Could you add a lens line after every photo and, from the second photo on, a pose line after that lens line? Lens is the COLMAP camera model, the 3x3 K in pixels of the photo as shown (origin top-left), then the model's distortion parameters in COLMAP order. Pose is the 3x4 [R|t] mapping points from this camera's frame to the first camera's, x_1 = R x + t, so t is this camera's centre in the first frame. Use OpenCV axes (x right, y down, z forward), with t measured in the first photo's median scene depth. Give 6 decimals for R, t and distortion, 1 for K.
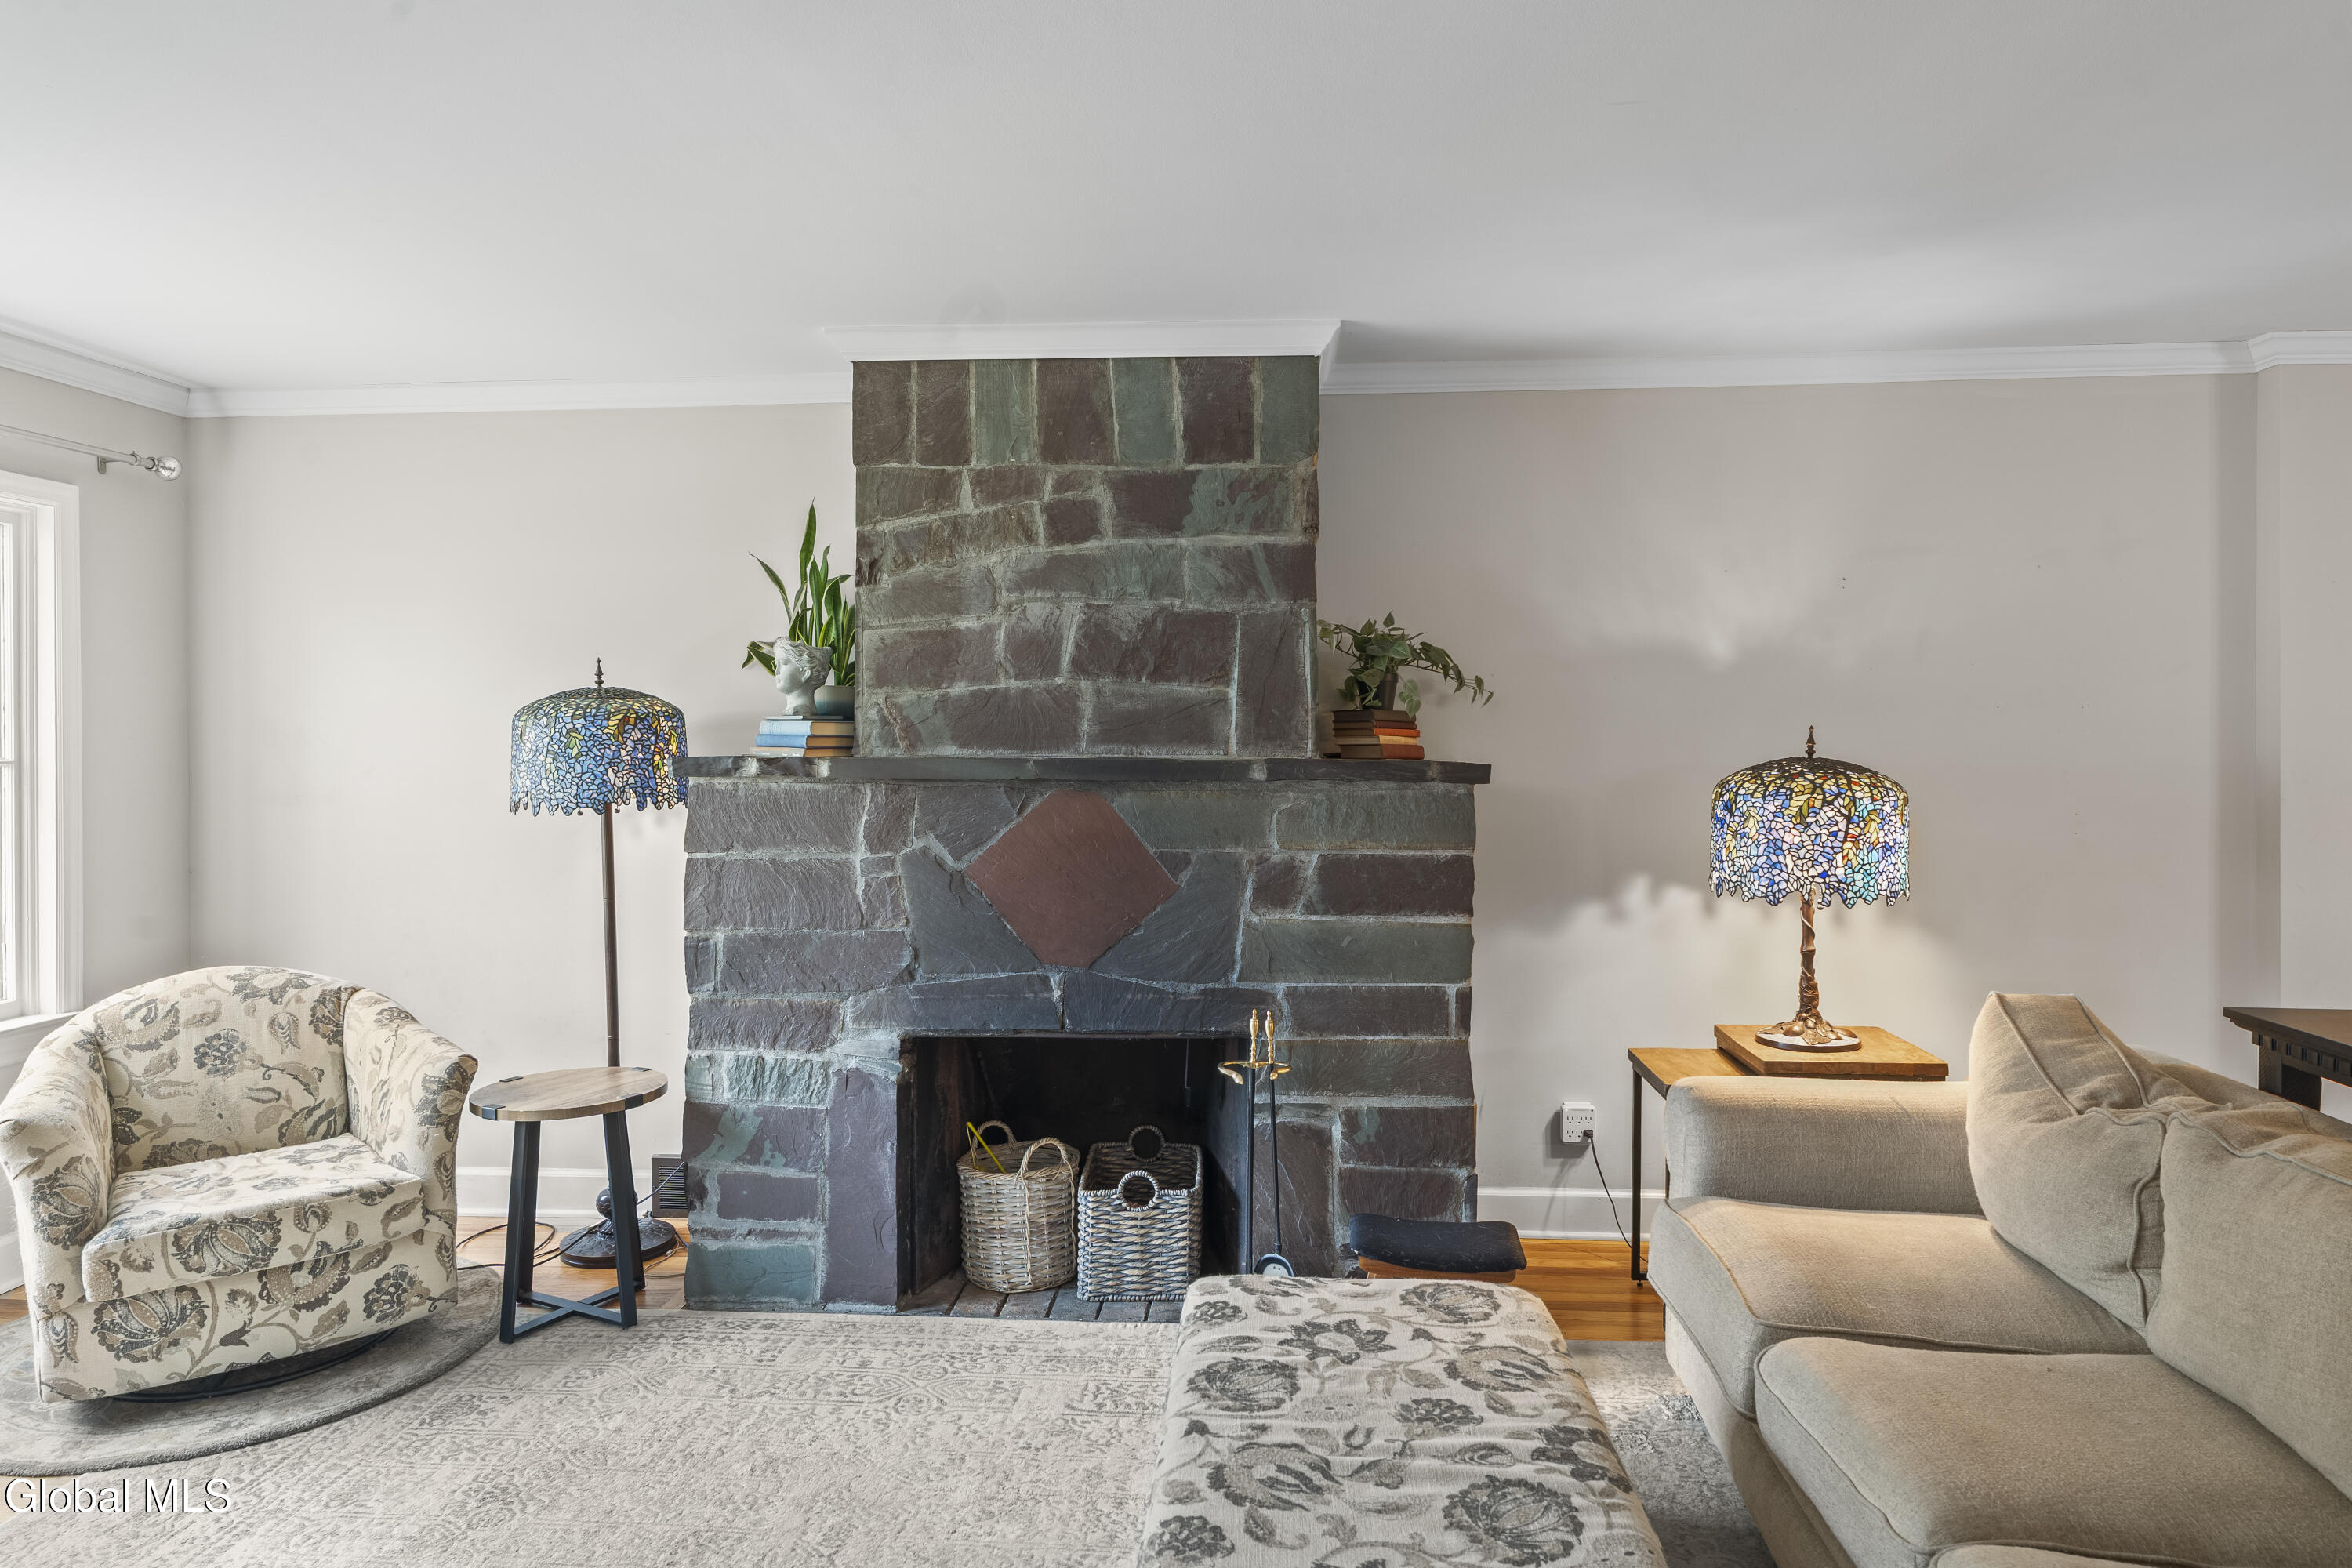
lens RADIAL K [[1476.3, 0, 1171.4], [0, 1476.3, 744.5], [0, 0, 1]] dist [-0.001923, 0.004299]
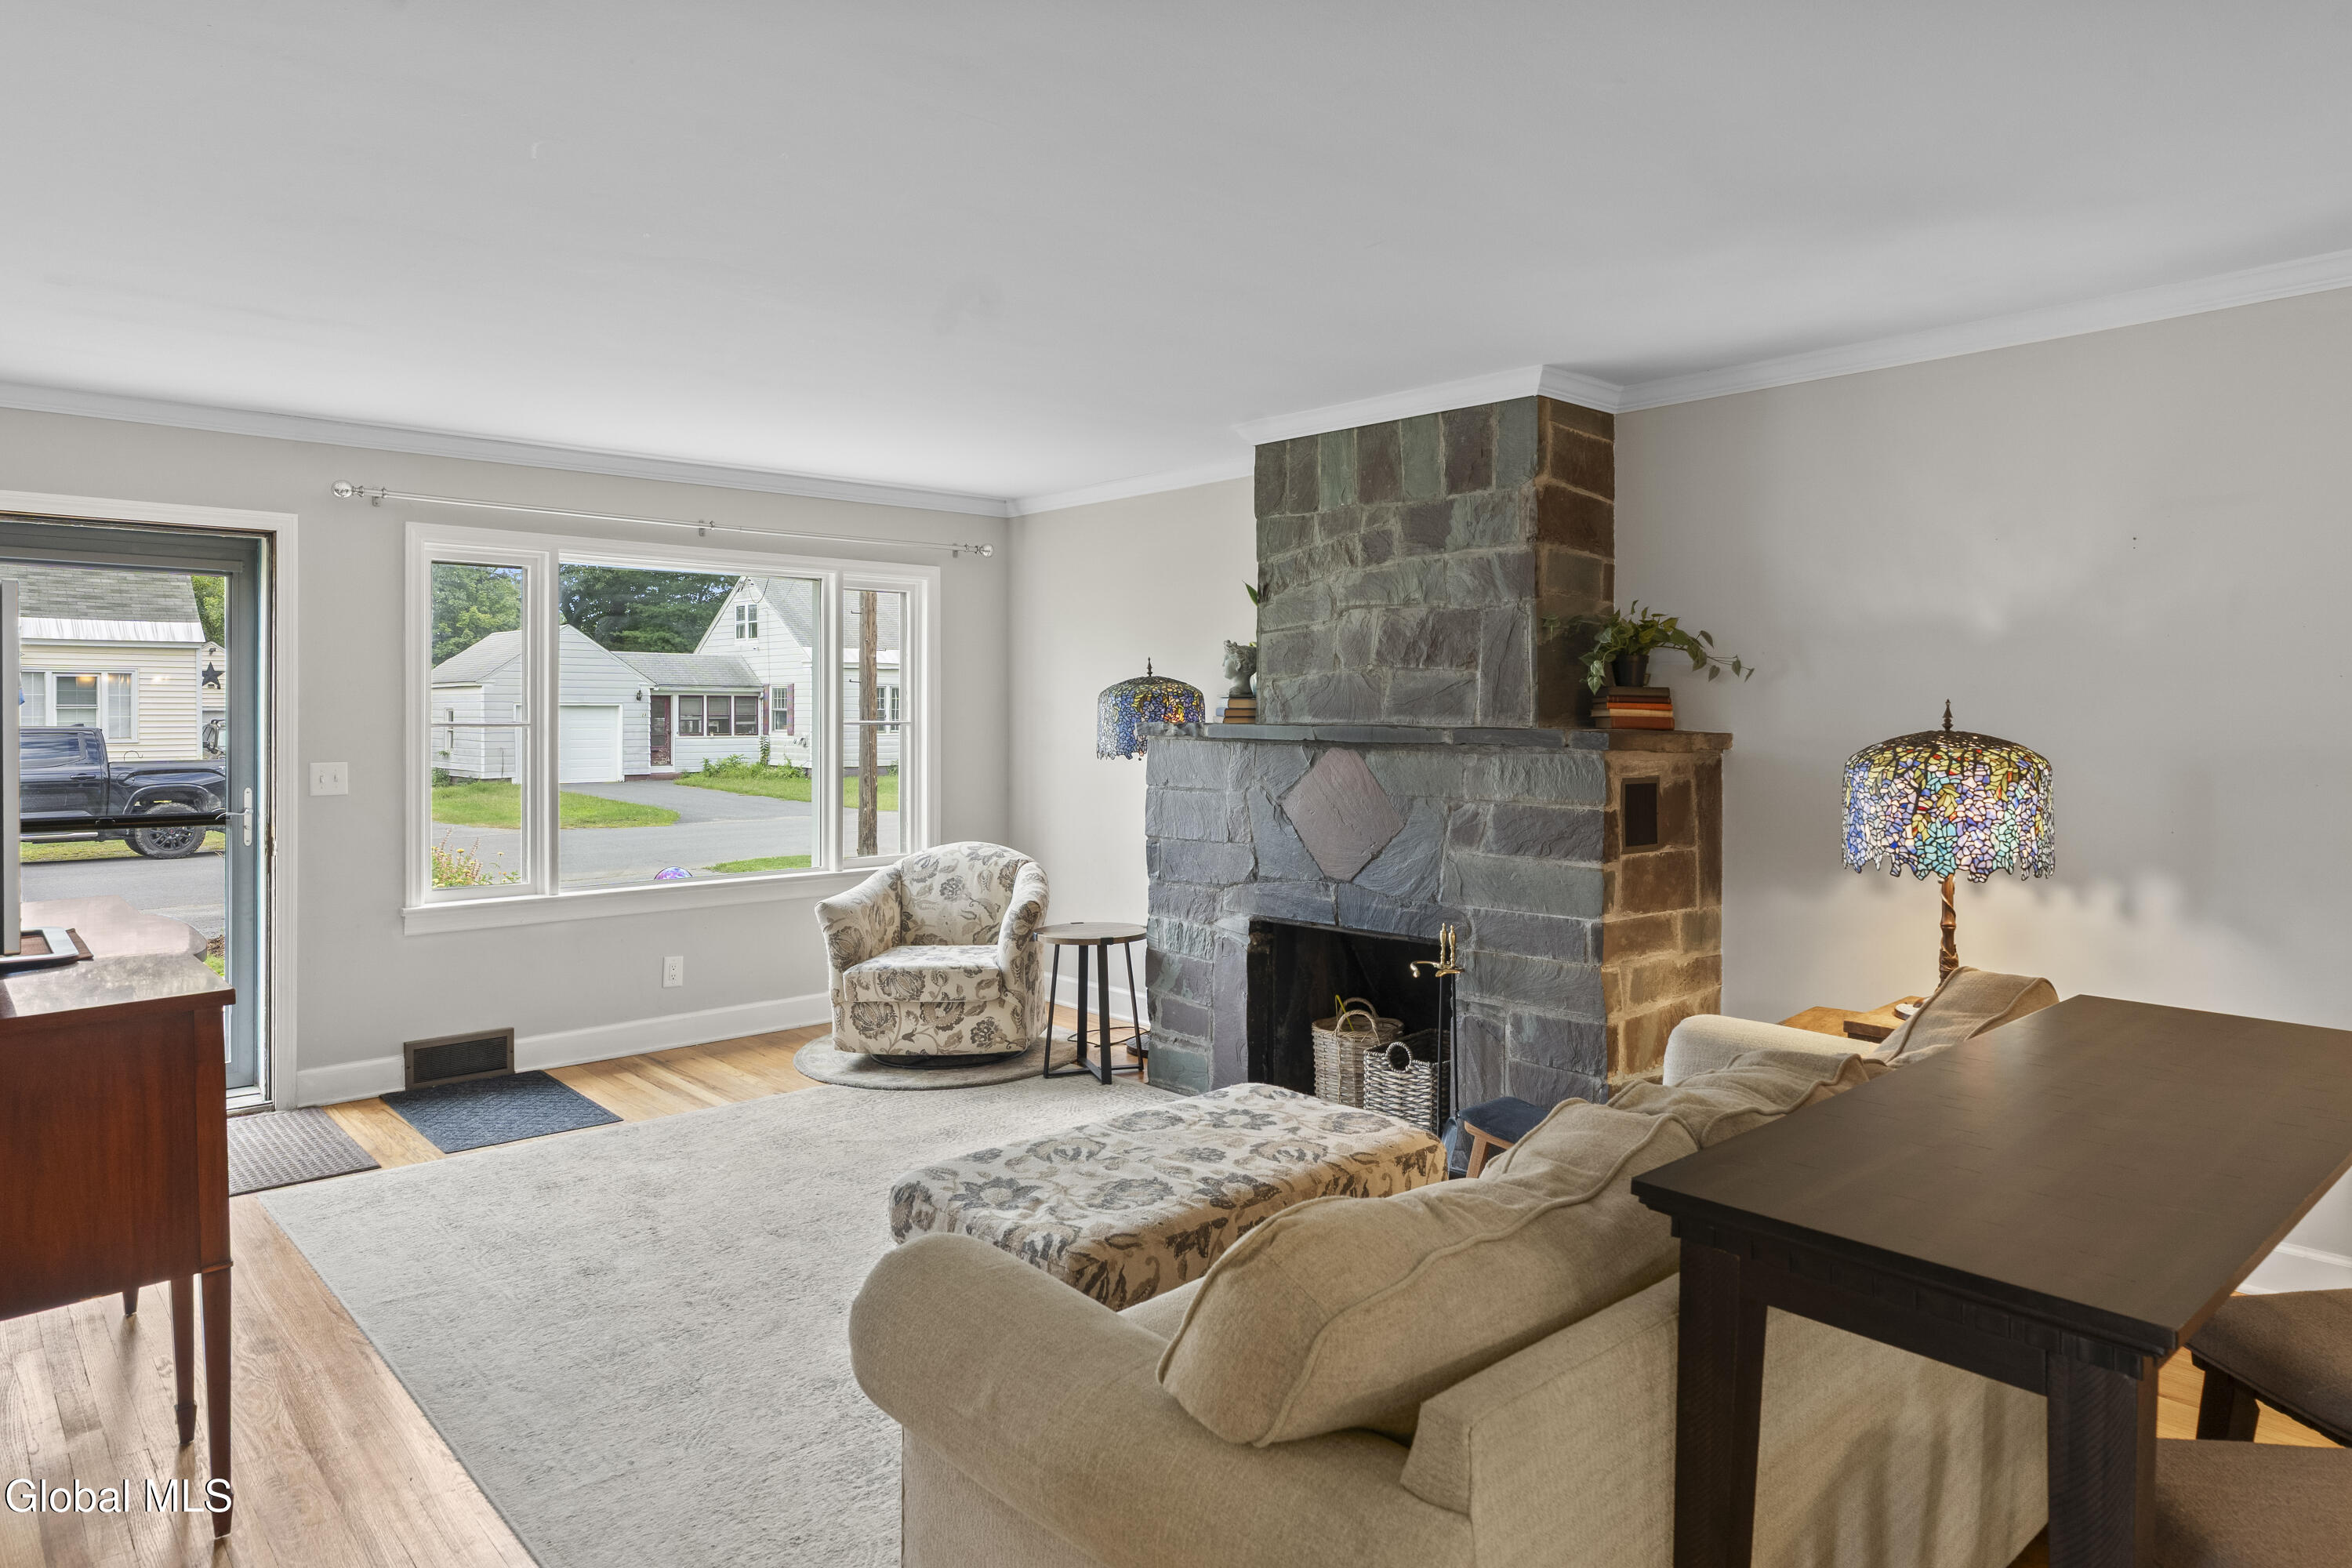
lens RADIAL K [[1407.4, 0, 1170.9], [0, 1407.4, 714.7], [0, 0, 1]] dist [-0.002733, 0.000497]
pose [[0.732629, 0.004141, -0.680616, 0.681638], [-0.005598, 0.999984, 0.000058, 0.000425], [0.680606, 0.003768, 0.732640, -0.050561]]
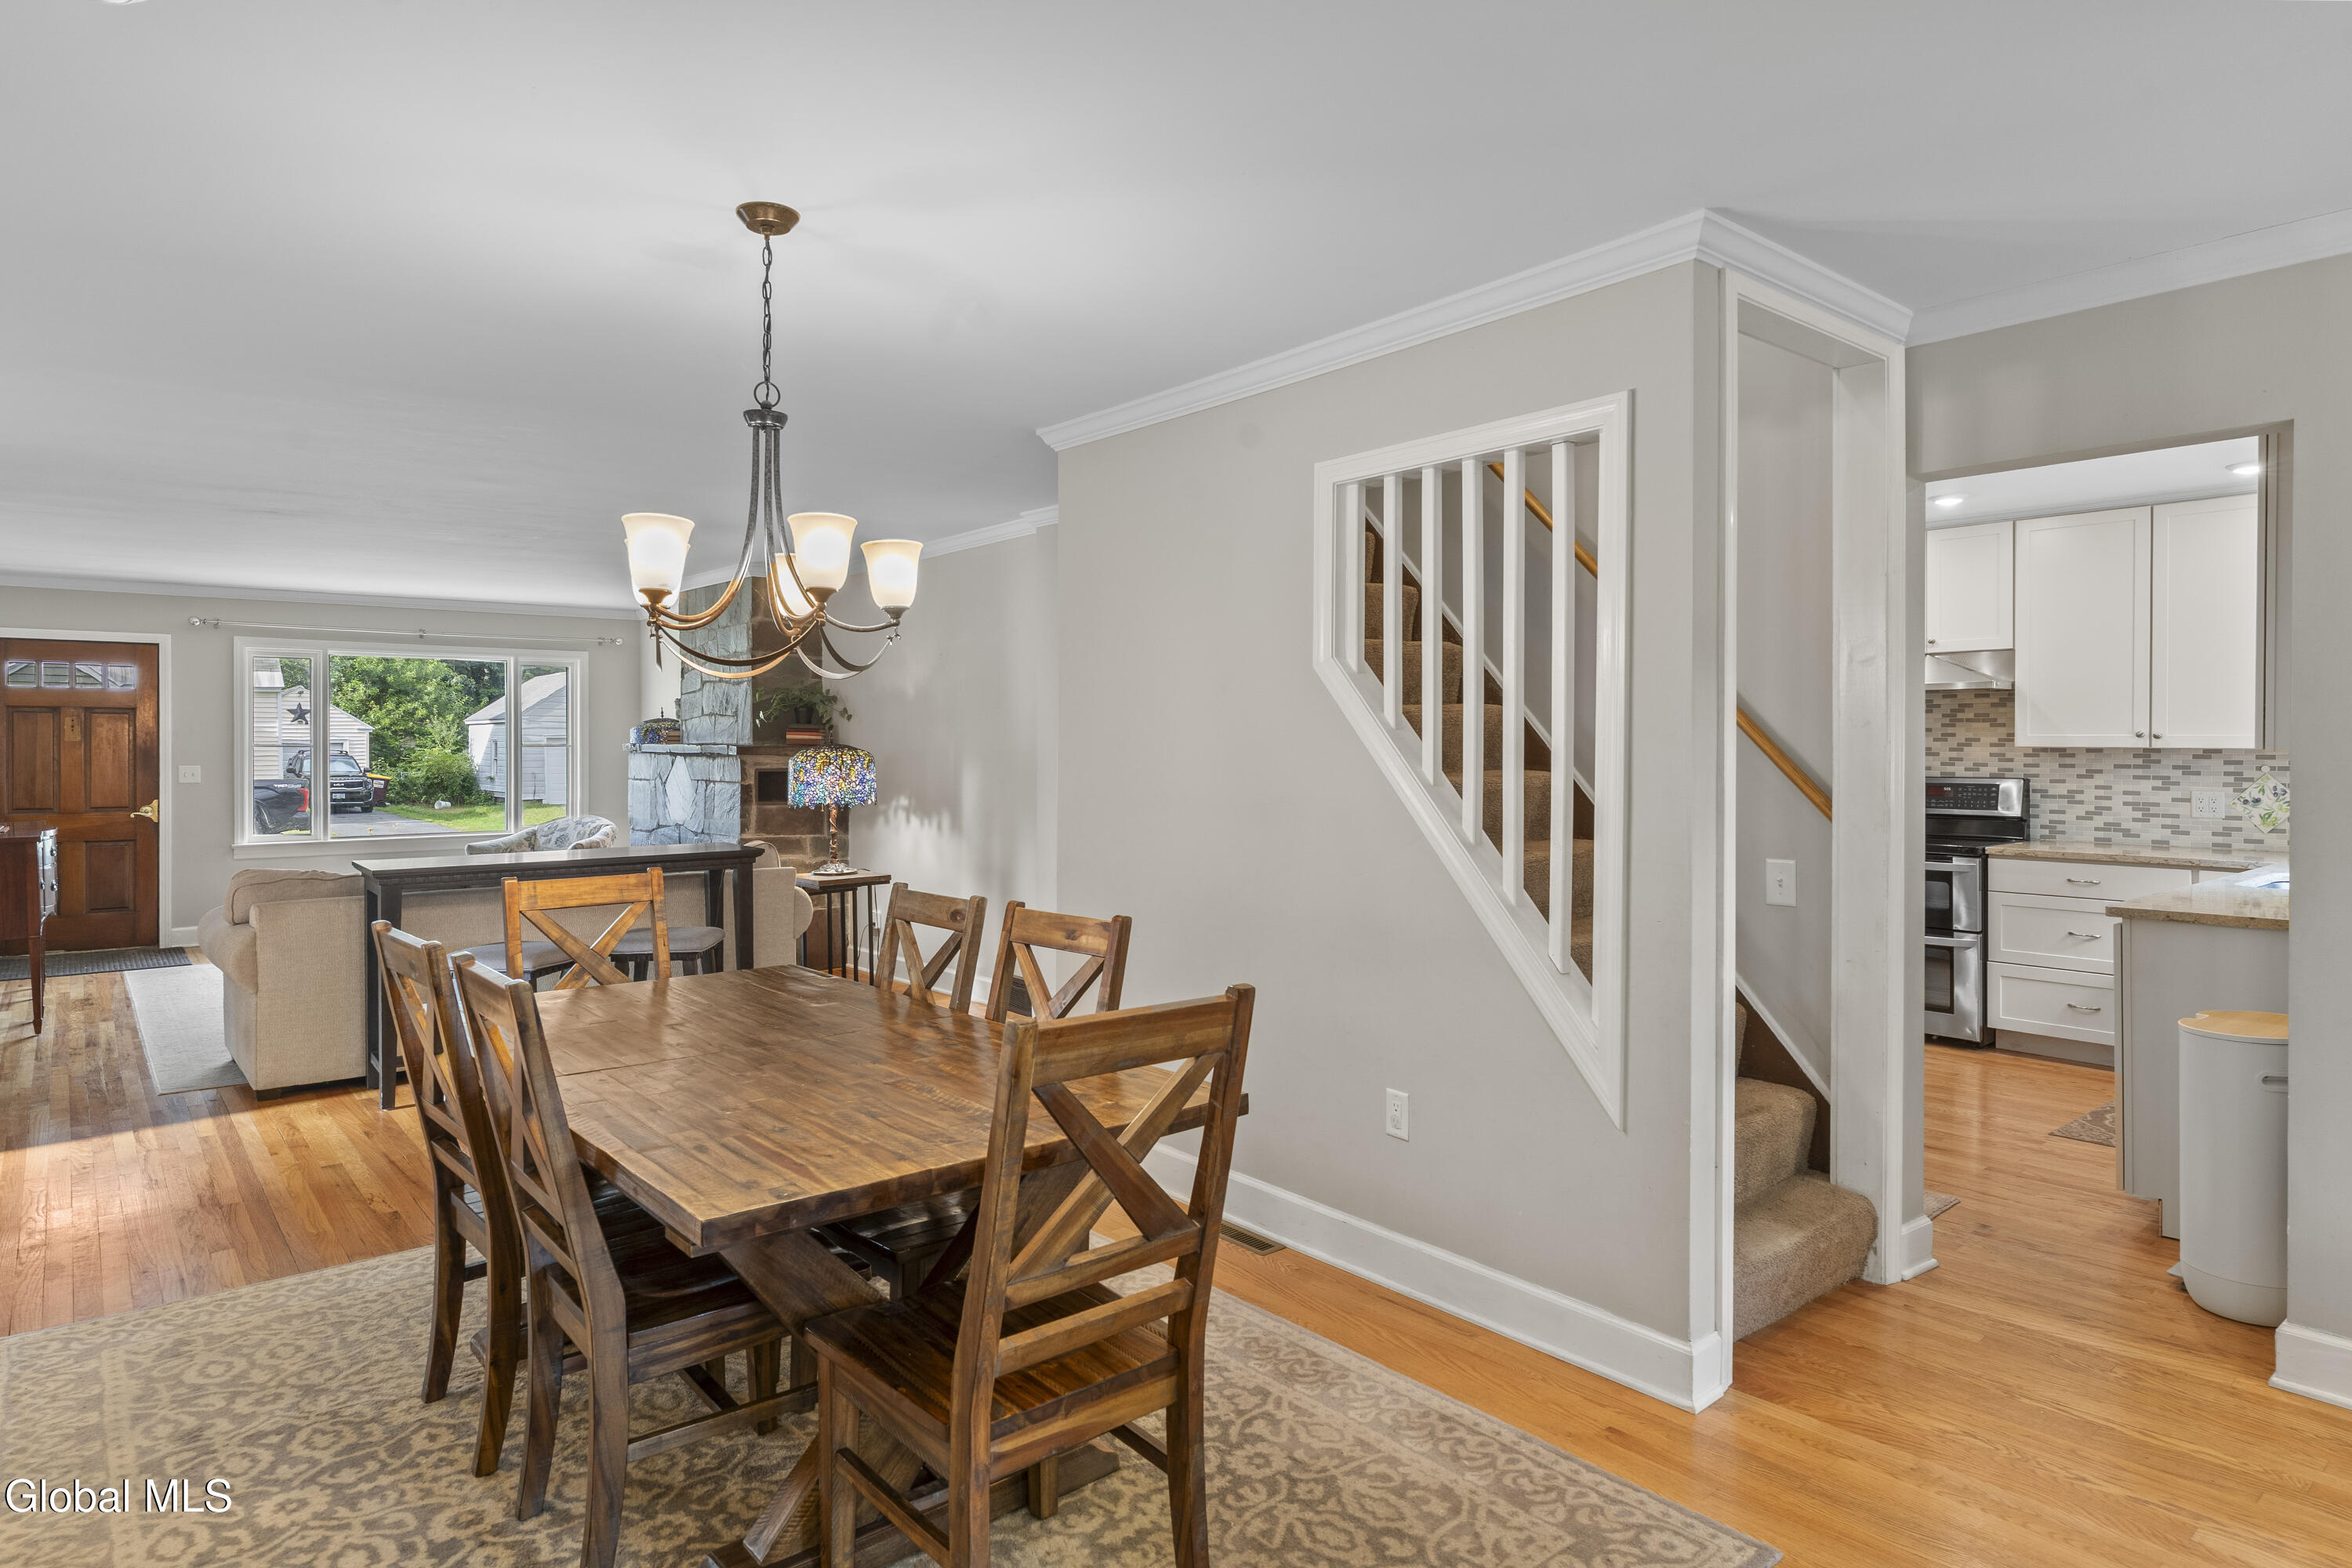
lens RADIAL K [[1294.2, 0, 1143.4], [0, 1294.2, 734.8], [0, 0, 1]] dist [0.002607, 0.001720]
pose [[0.701714, -0.003652, -0.712449, 2.094567], [-0.002964, 0.999963, -0.008044, 0.008936], [0.712452, 0.007756, 0.701678, -0.023415]]
